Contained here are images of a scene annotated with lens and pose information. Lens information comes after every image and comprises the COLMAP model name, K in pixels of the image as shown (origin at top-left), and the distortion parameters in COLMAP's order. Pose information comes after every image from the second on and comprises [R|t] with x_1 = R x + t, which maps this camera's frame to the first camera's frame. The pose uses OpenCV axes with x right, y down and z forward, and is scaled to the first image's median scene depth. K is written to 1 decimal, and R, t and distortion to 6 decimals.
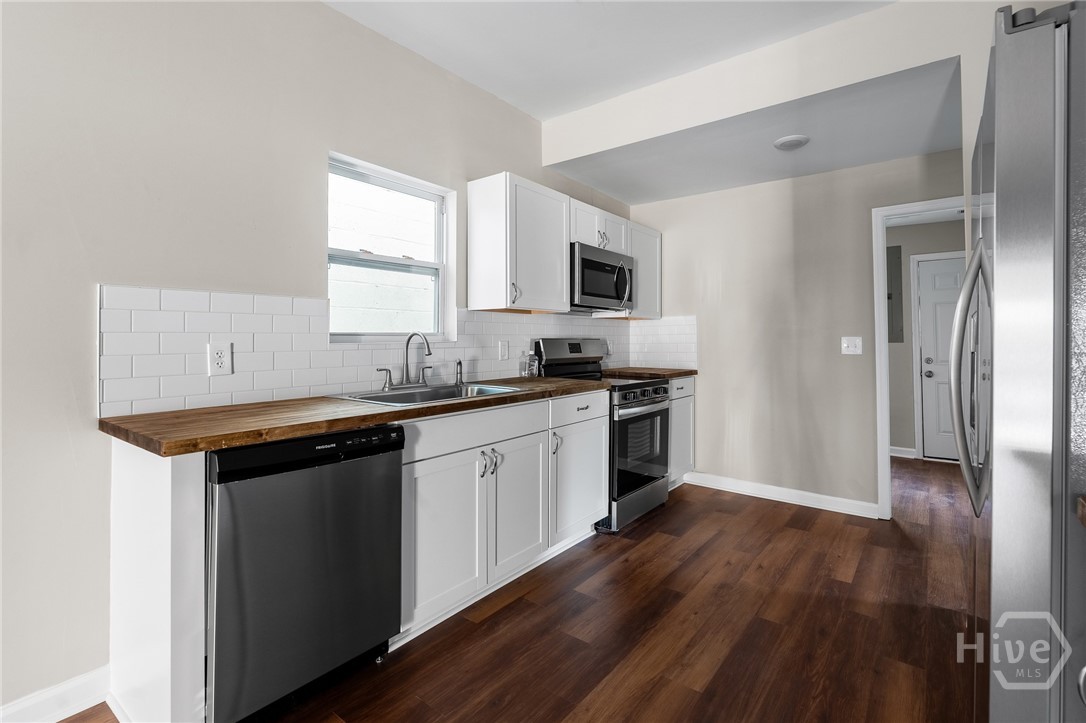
lens RADIAL K [[497.6, 0, 550.4], [0, 497.6, 333.6], [0, 0, 1]] dist [-0.001394, -0.000051]
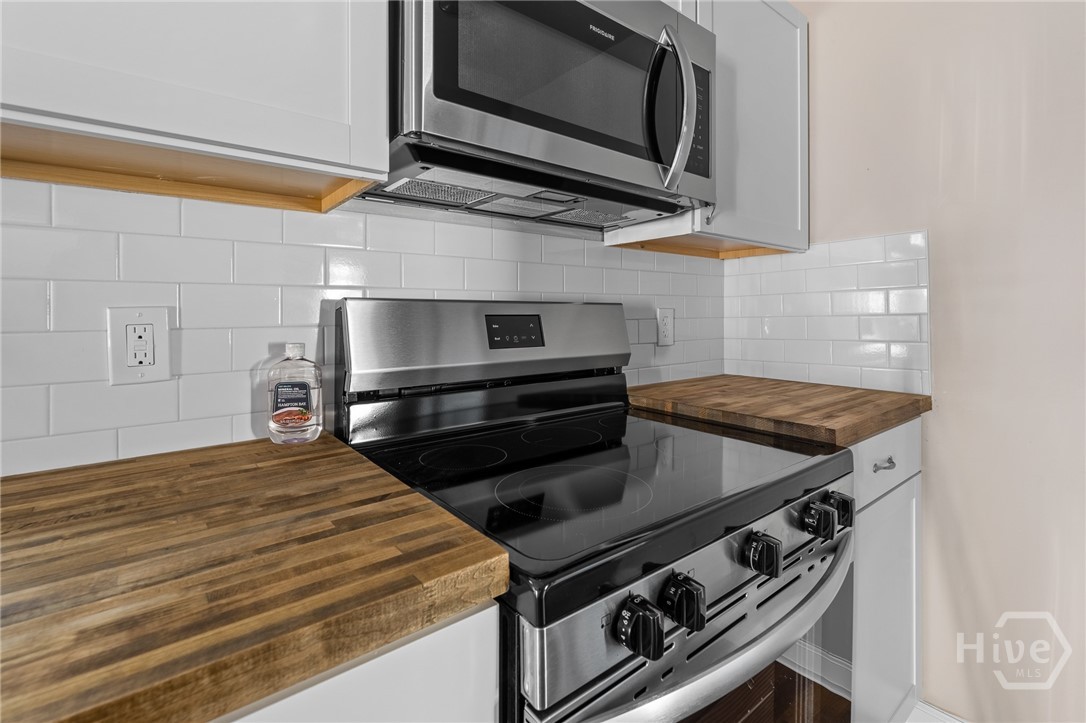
lens RADIAL K [[503.7, 0, 574.1], [0, 503.7, 318.8], [0, 0, 1]] dist [0.000527, 0.000189]
pose [[0.978634, -0.003991, -0.205572, 0.183749], [0.007774, 0.999815, 0.017597, 0.019820], [0.205464, -0.018819, 0.978484, 0.852179]]
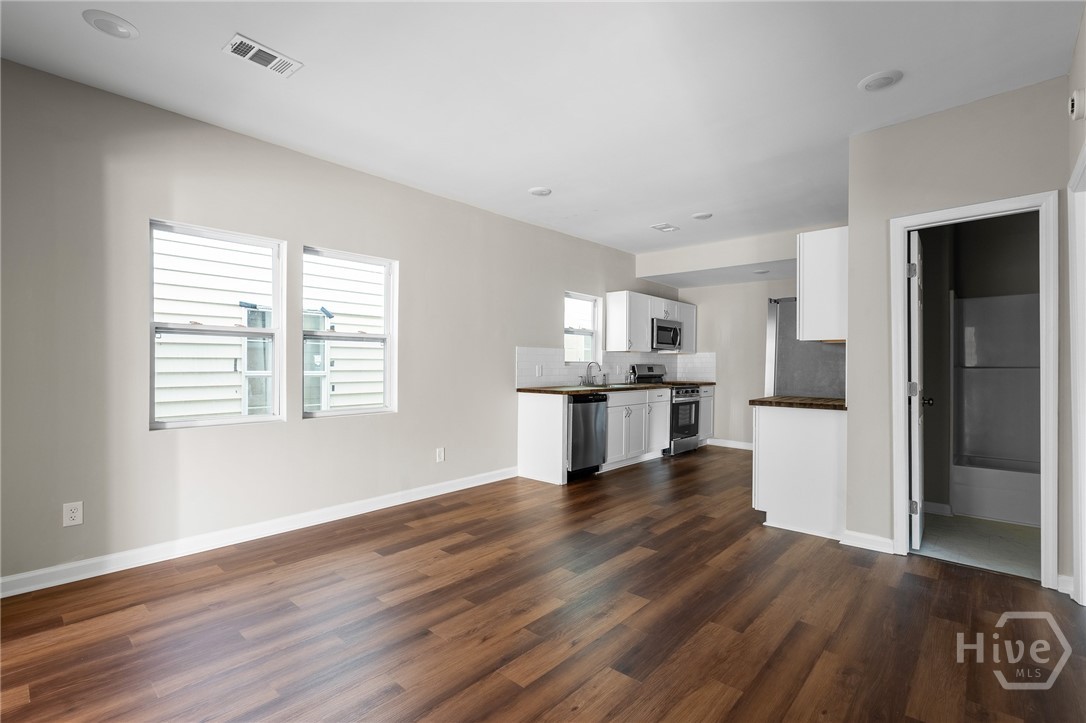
lens RADIAL K [[496.6, 0, 543.0], [0, 496.6, 361.5], [0, 0, 1]] dist [-0.001718, -0.000125]
pose [[0.996896, 0.010575, -0.078021, -0.266150], [-0.010013, 0.999921, 0.007592, -0.015229], [0.078095, -0.006788, 0.996923, -1.181741]]
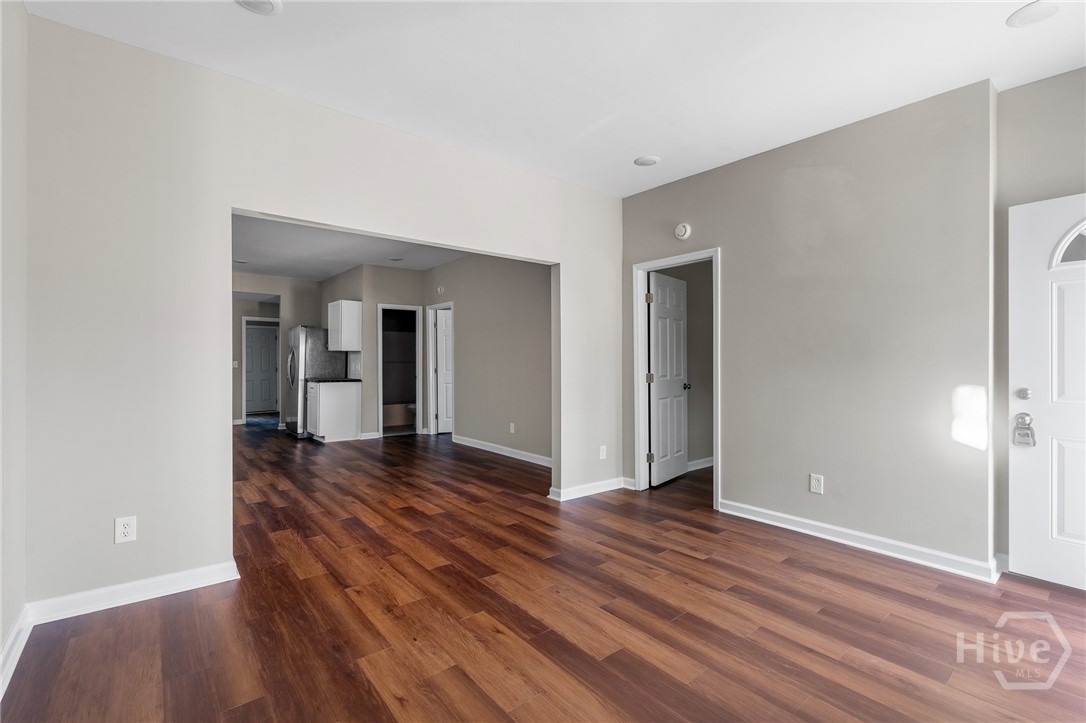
lens RADIAL K [[482.3, 0, 540.6], [0, 482.3, 357.4], [0, 0, 1]] dist [0.001565, 0.000297]
pose [[0.232817, 0.018587, 0.972343, -1.865186], [-0.019949, 0.999698, -0.014333, -0.012235], [-0.972316, -0.016060, 0.233117, -1.492443]]
